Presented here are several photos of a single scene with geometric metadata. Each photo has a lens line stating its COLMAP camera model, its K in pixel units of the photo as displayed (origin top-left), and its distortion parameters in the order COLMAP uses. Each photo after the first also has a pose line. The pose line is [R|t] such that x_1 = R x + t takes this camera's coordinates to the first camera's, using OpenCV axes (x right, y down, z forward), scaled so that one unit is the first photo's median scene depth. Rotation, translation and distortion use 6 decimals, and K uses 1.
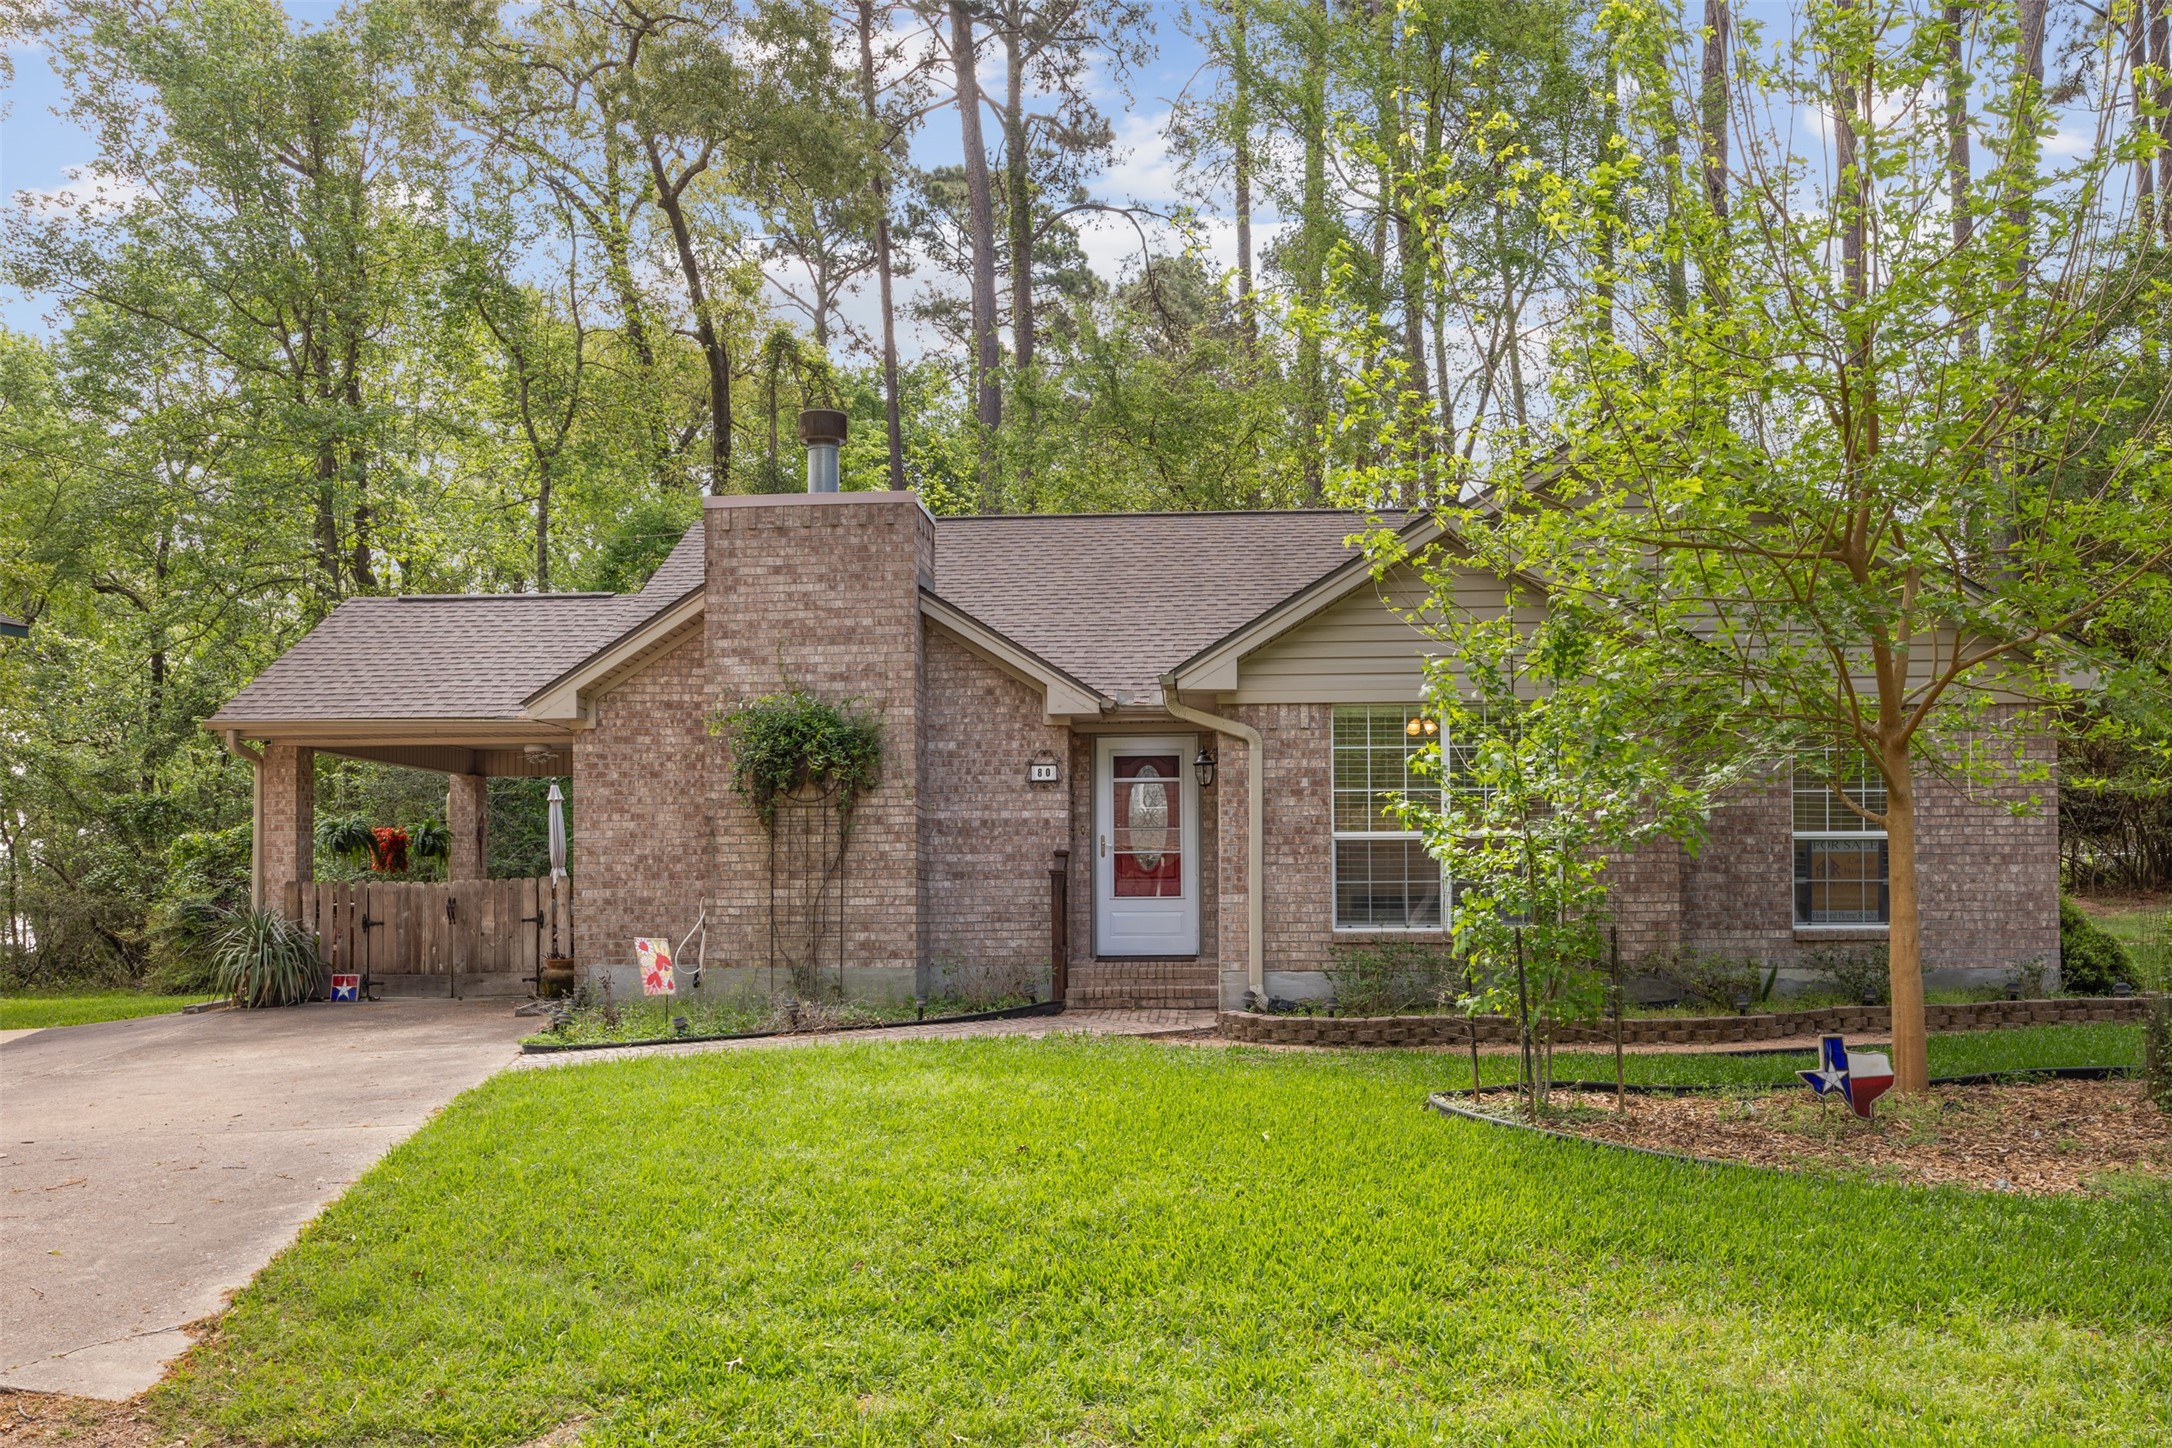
lens RADIAL K [[1760.4, 0, 1086.2], [0, 1760.4, 718.1], [0, 0, 1]] dist [-0.018373, 0.008839]
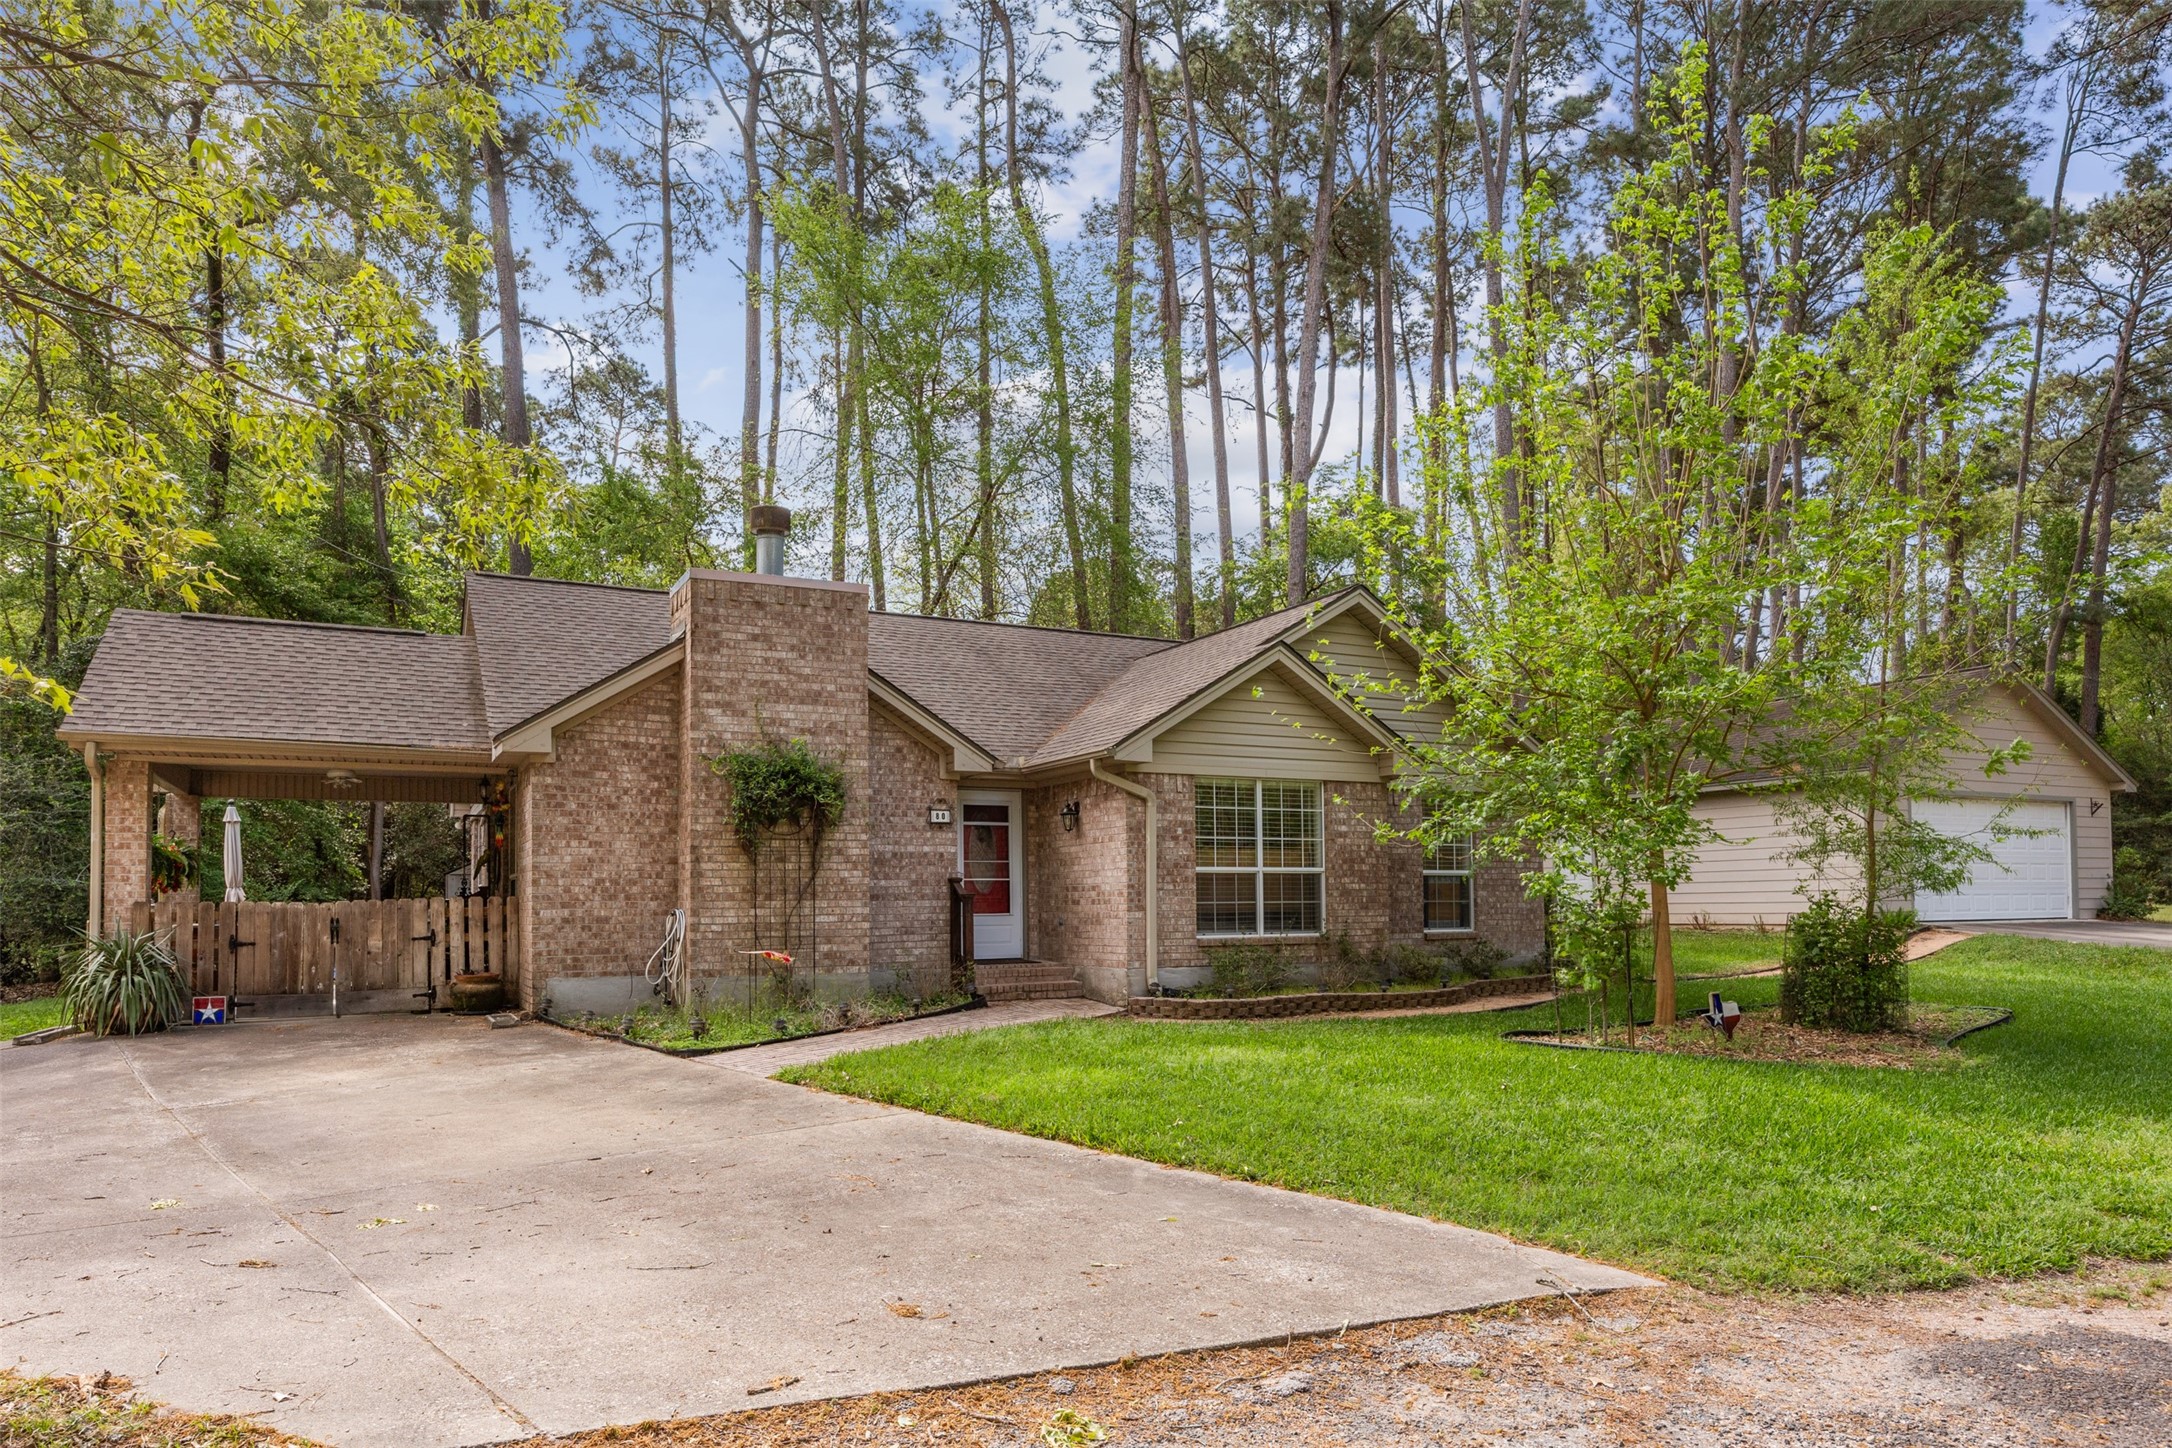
lens RADIAL K [[1380.4, 0, 1085.6], [0, 1380.4, 733.0], [0, 0, 1]] dist [-0.009942, -0.000700]
pose [[0.852210, 0.063385, 0.519346, -0.465490], [-0.048662, 0.997934, -0.041945, 0.007806], [-0.520932, 0.010474, 0.853534, 0.095221]]
